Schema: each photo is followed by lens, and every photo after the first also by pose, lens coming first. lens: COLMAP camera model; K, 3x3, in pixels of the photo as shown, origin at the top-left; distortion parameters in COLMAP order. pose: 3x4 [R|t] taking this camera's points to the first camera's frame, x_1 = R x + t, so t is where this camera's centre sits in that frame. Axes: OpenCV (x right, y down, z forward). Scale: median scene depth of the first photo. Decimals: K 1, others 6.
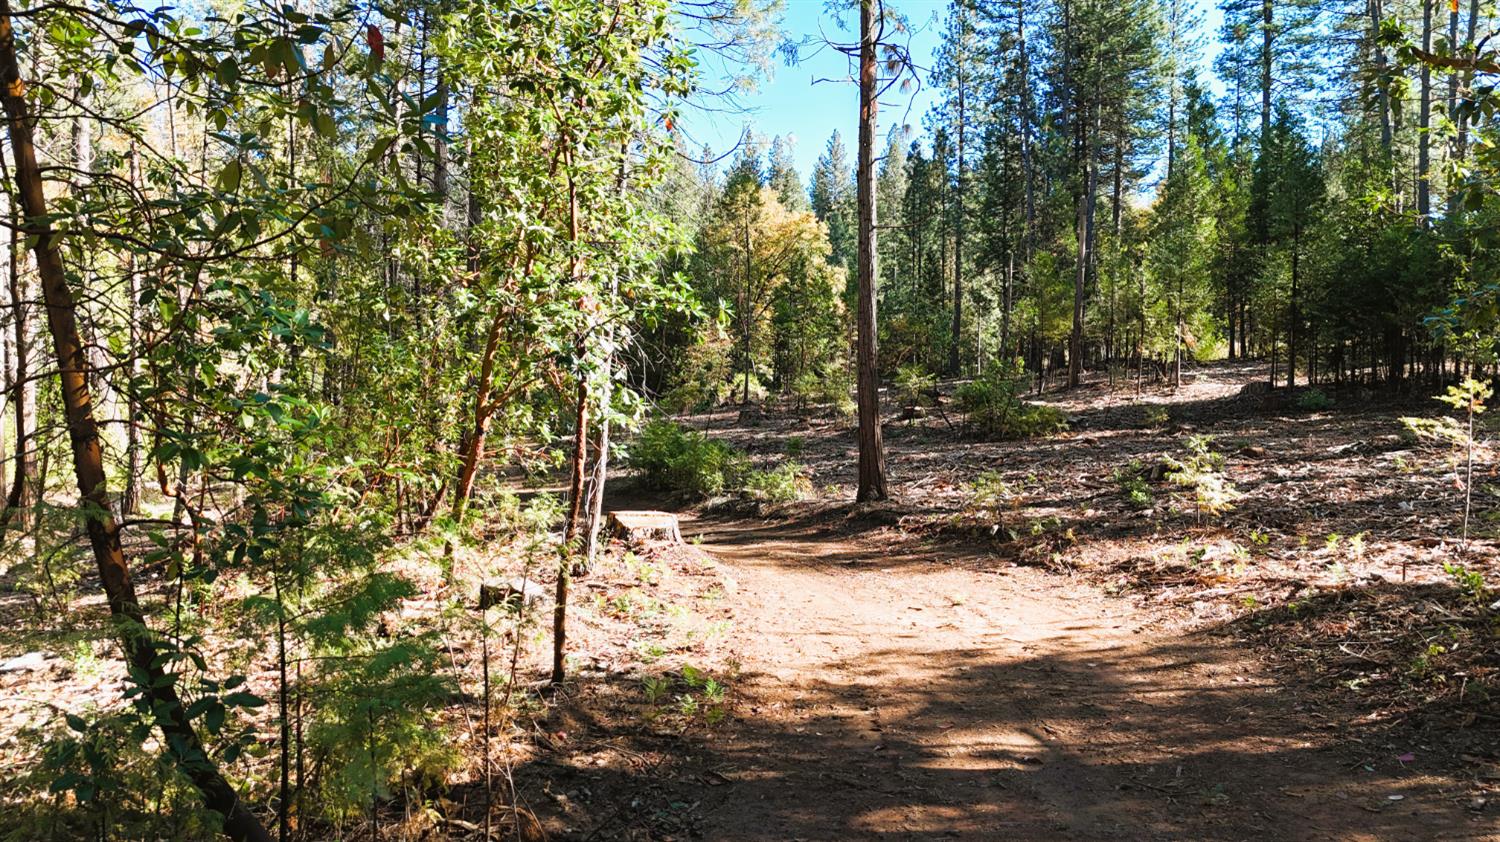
lens RADIAL K [[1108.3, 0, 758.5], [0, 1108.3, 427.6], [0, 0, 1]] dist [0.084337, -0.090100]
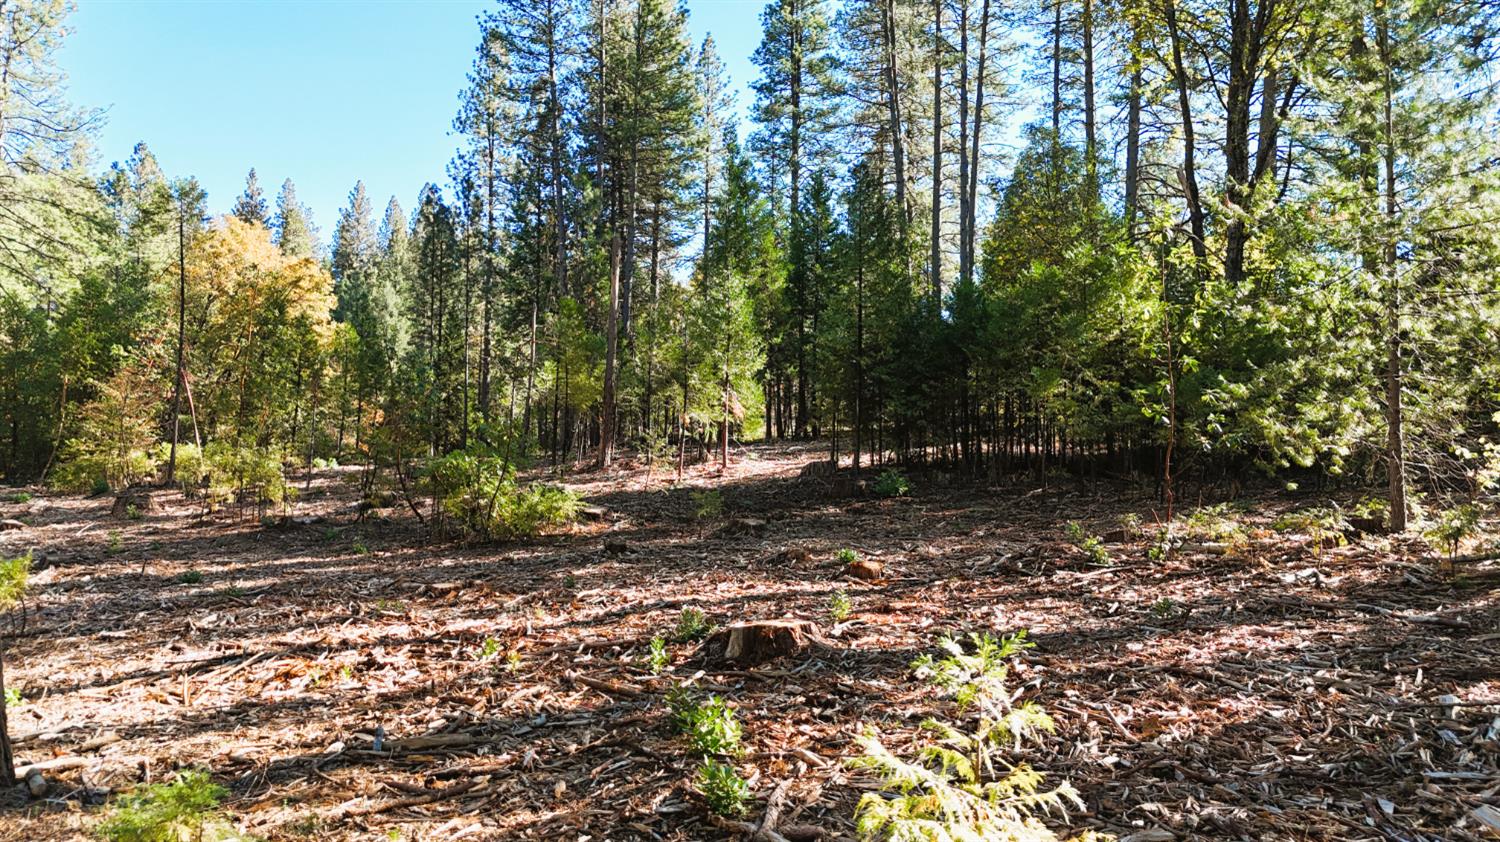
lens RADIAL K [[1108.3, 0, 751.0], [0, 1108.3, 425.9], [0, 0, 1]] dist [0.084337, -0.090100]
pose [[0.922047, 0.026598, 0.386162, 0.037906], [0.002073, 0.997283, -0.073640, -0.002928], [-0.387072, 0.068700, 0.919487, 0.119015]]
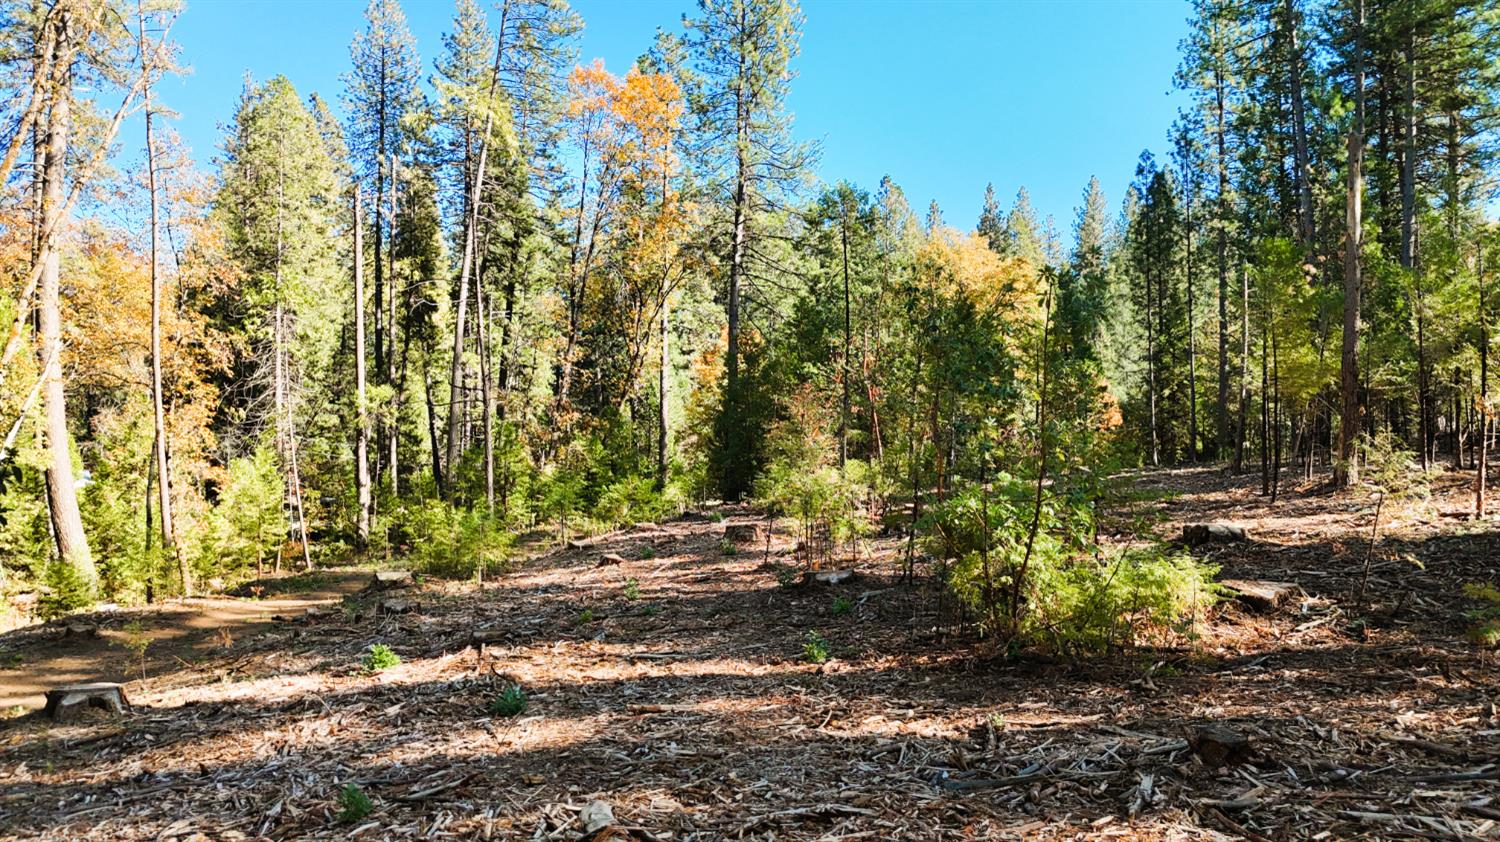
lens RADIAL K [[1108.3, 0, 747.3], [0, 1108.3, 424.1], [0, 0, 1]] dist [0.084337, -0.090100]
pose [[0.964637, -0.018014, -0.262964, 0.081300], [-0.002422, 0.997014, -0.077184, -0.012268], [0.263569, 0.075091, 0.961713, 0.223793]]
